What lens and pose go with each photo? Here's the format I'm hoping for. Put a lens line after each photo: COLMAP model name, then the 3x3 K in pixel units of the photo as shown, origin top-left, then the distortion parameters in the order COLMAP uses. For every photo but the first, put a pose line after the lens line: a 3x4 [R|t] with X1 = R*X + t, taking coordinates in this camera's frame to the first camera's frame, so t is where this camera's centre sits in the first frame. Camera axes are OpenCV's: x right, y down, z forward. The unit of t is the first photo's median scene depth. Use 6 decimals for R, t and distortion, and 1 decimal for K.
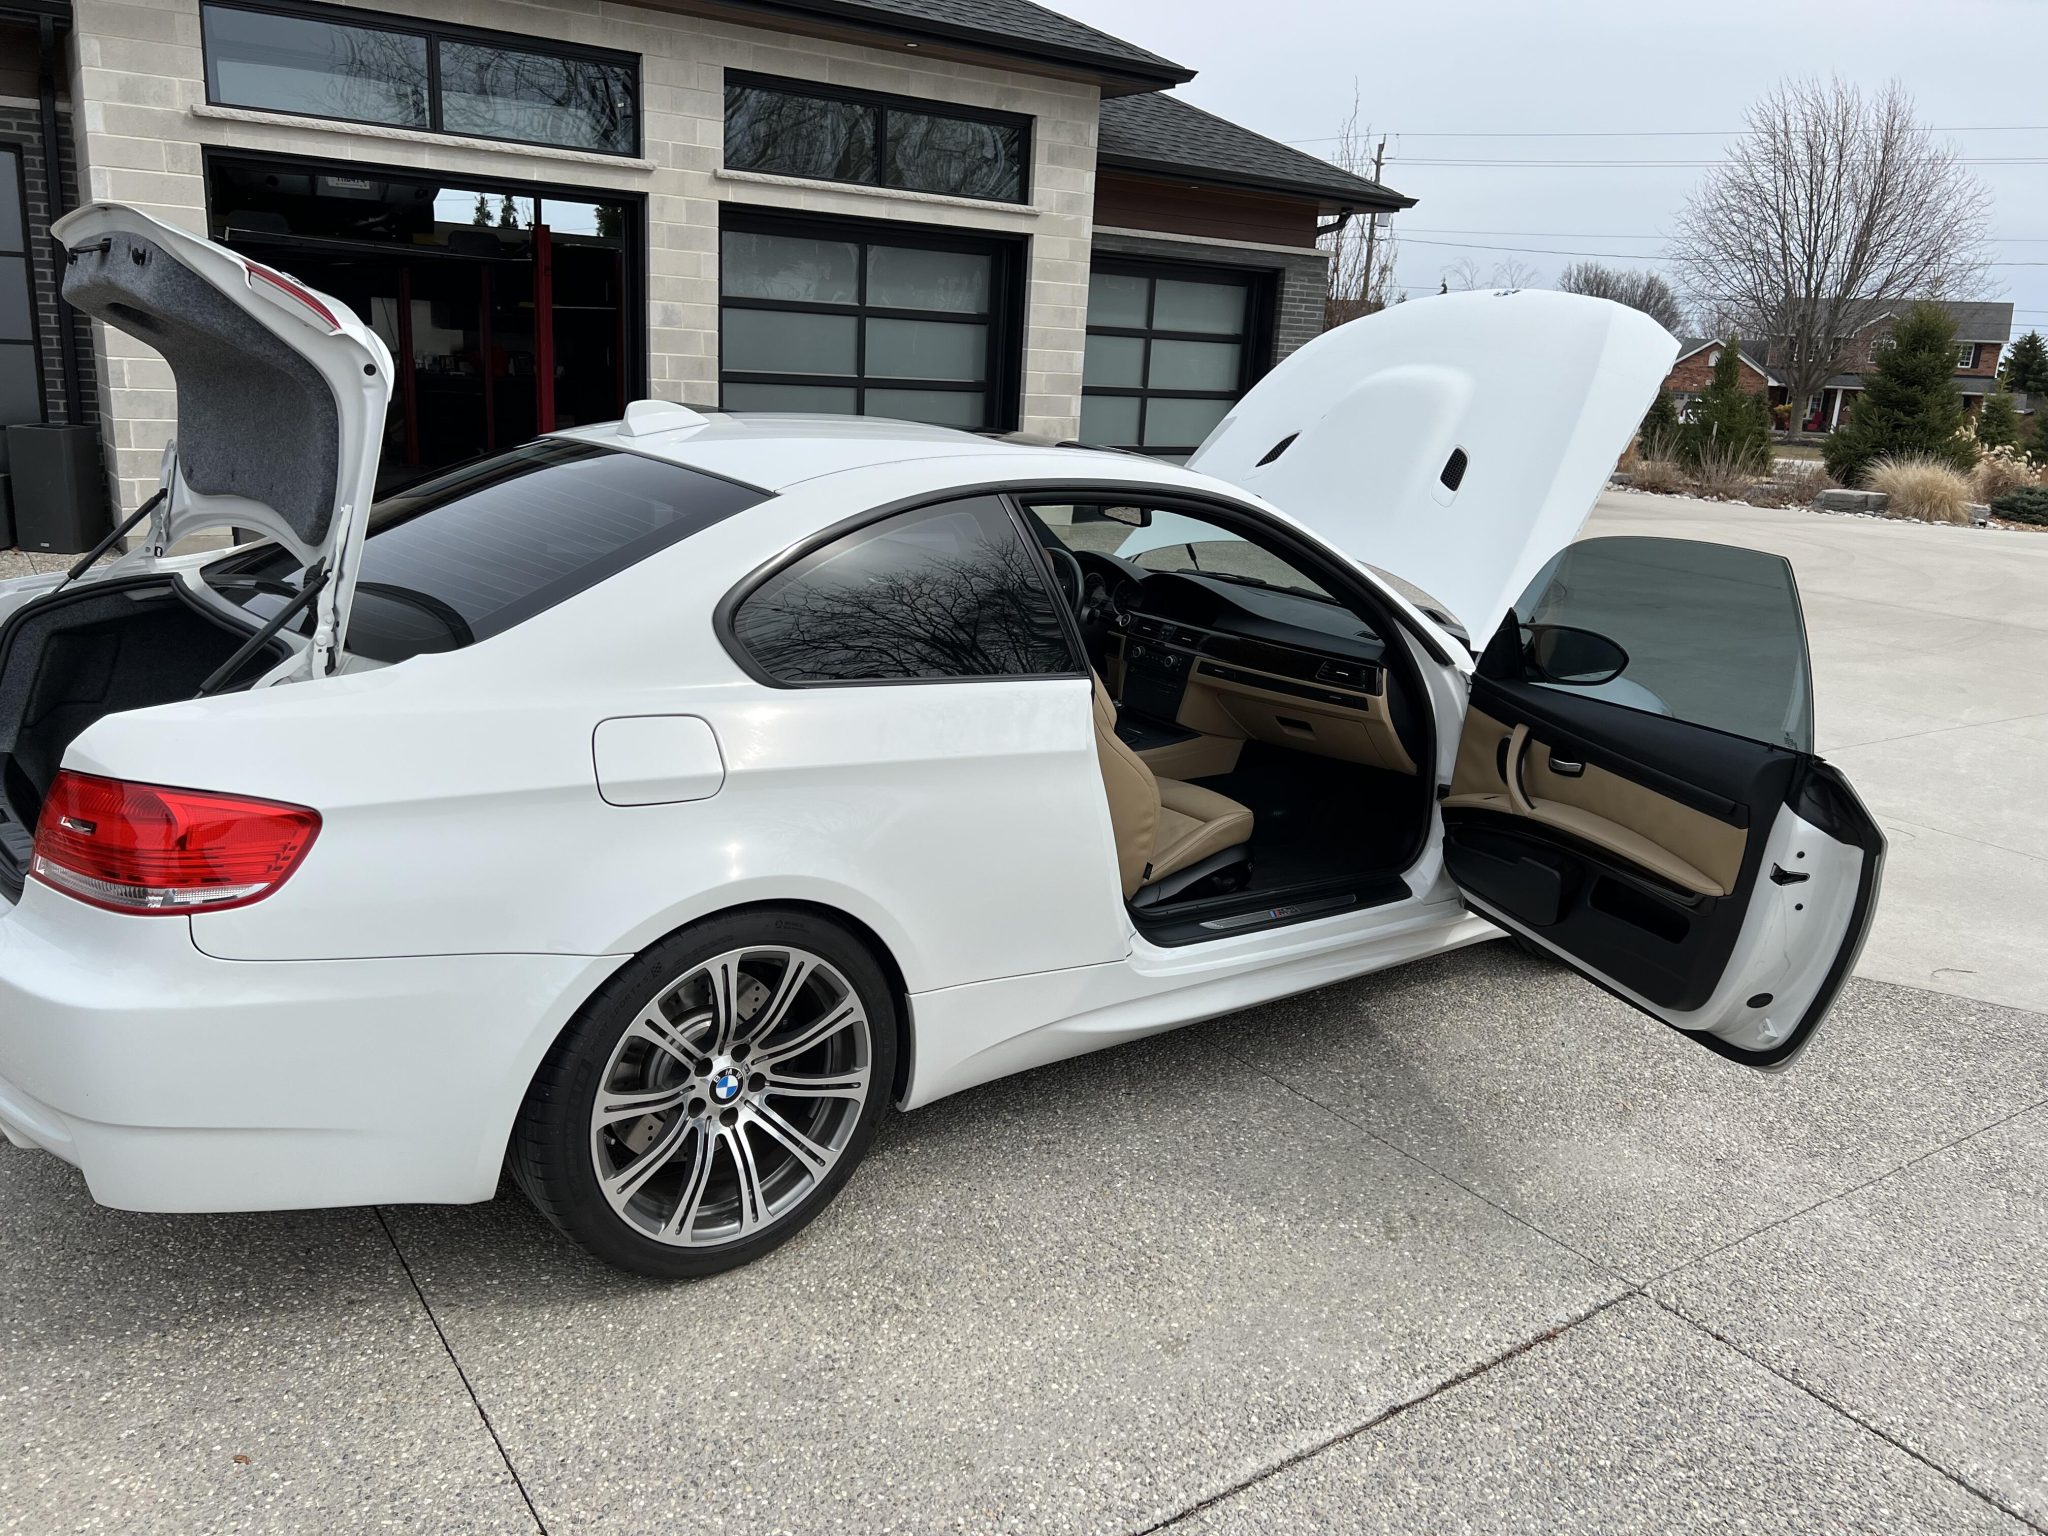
lens RADIAL K [[1524.9, 0, 1005.1], [0, 1524.9, 767.9], [0, 0, 1]] dist [0.057010, -0.065669]
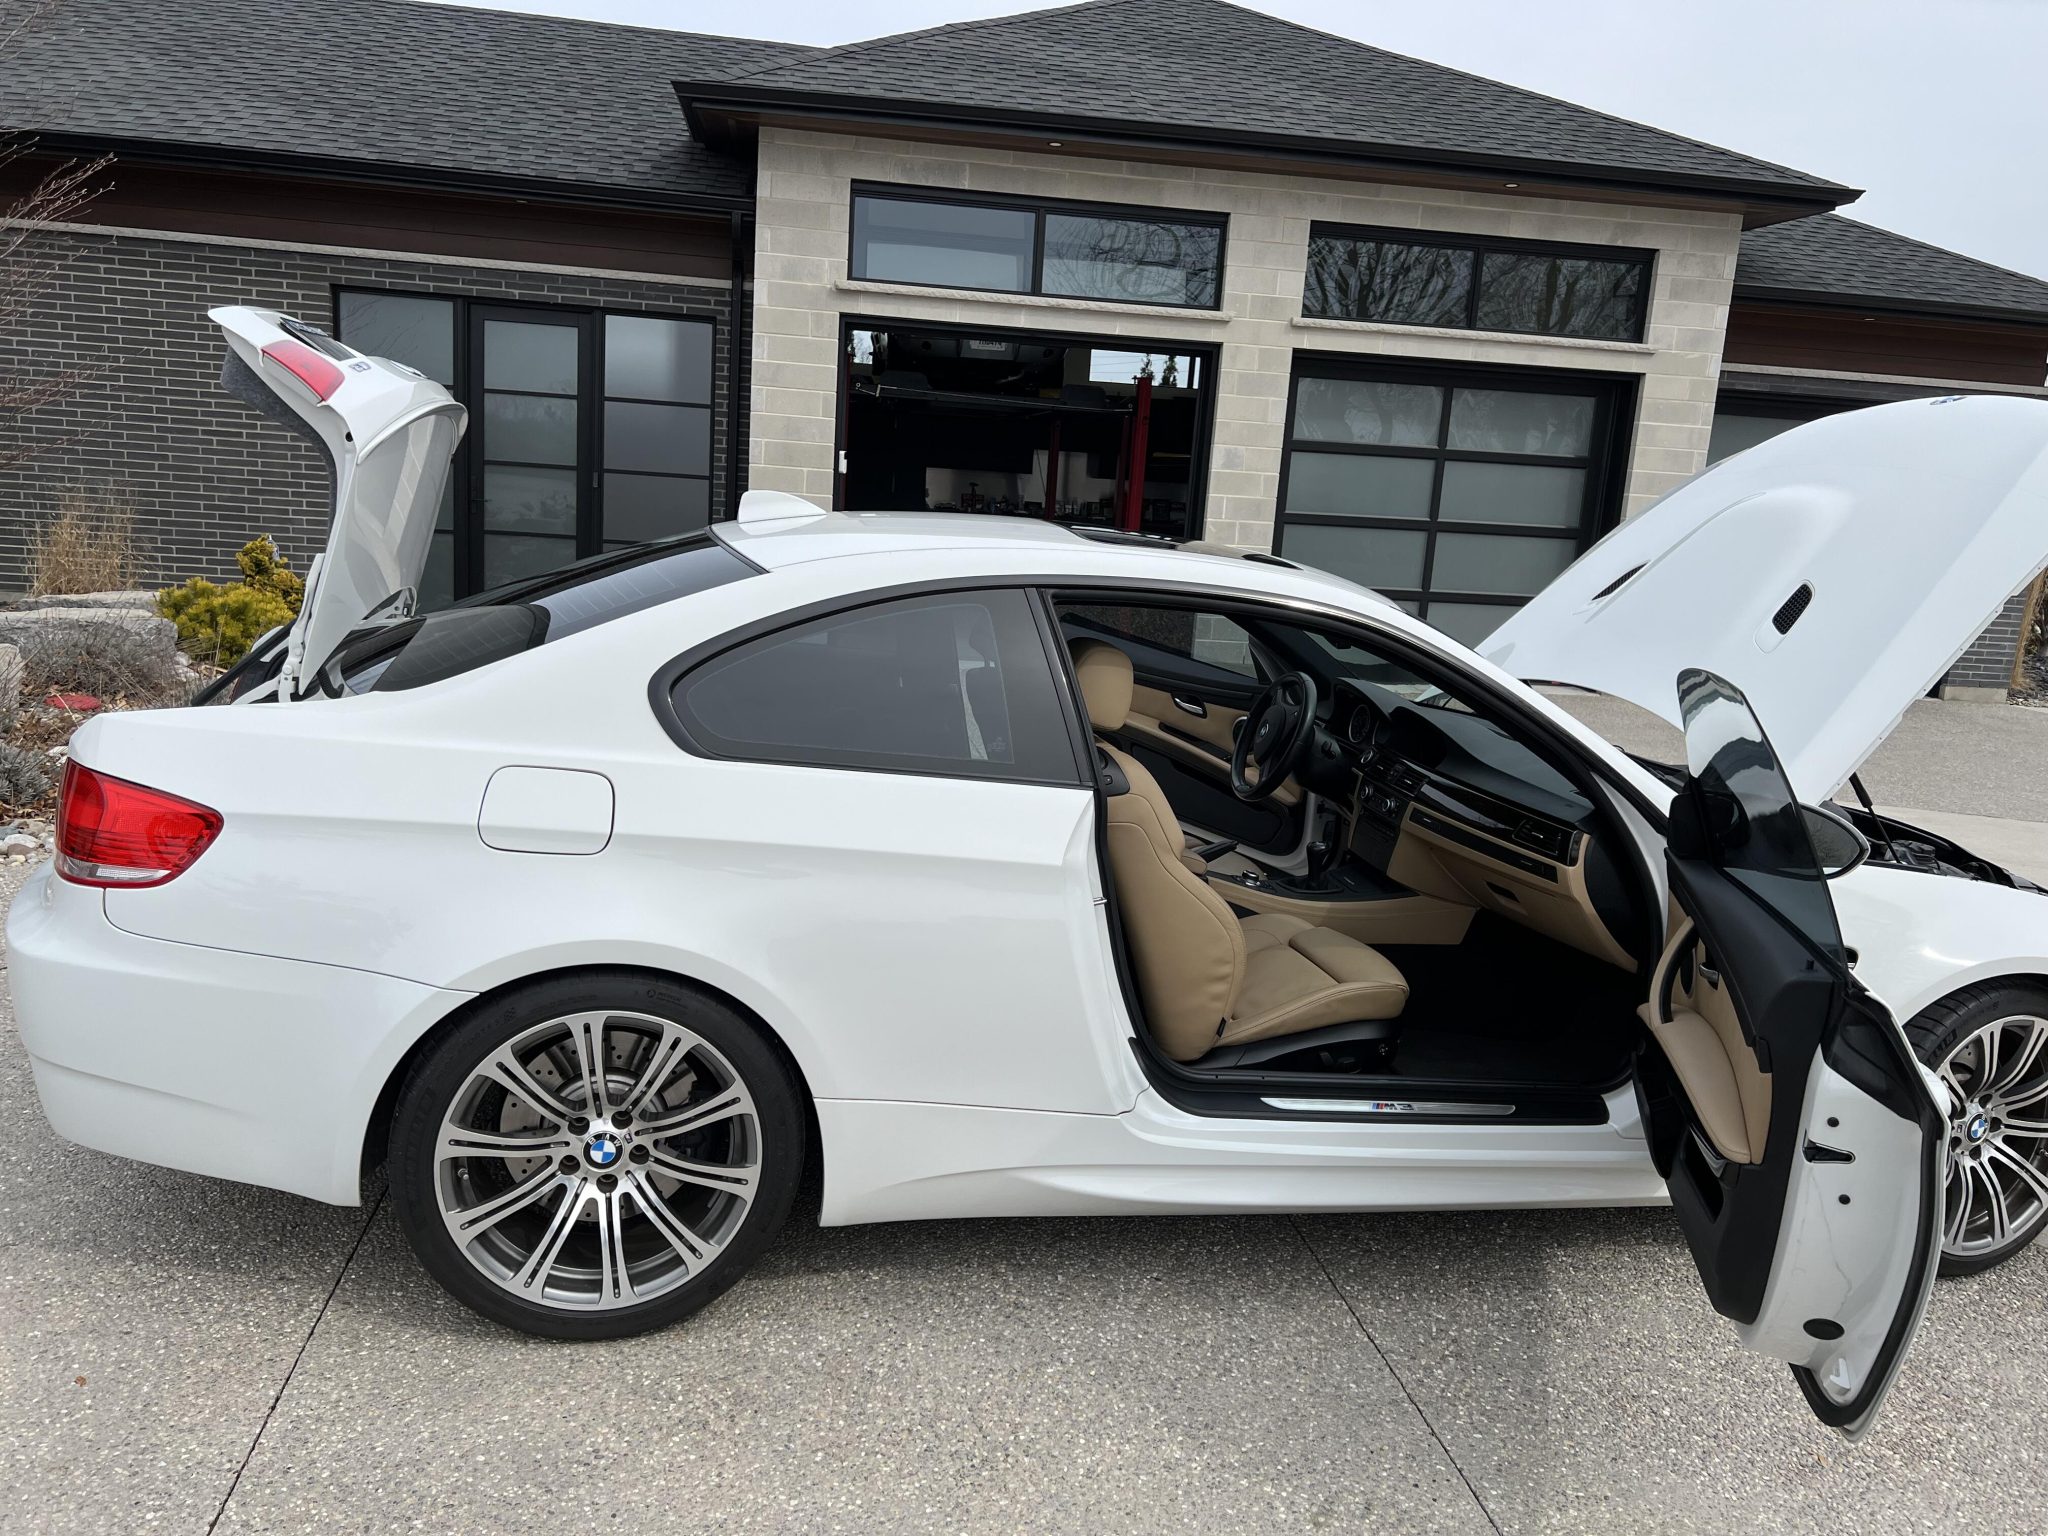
lens RADIAL K [[1520.8, 0, 1024.0], [0, 1520.8, 773.6], [0, 0, 1]] dist [0.049430, -0.051862]
pose [[0.896602, 0.092644, -0.433039, 0.155112], [-0.133532, 0.988917, -0.064907, -0.001893], [0.422226, 0.116020, 0.899035, 0.064850]]
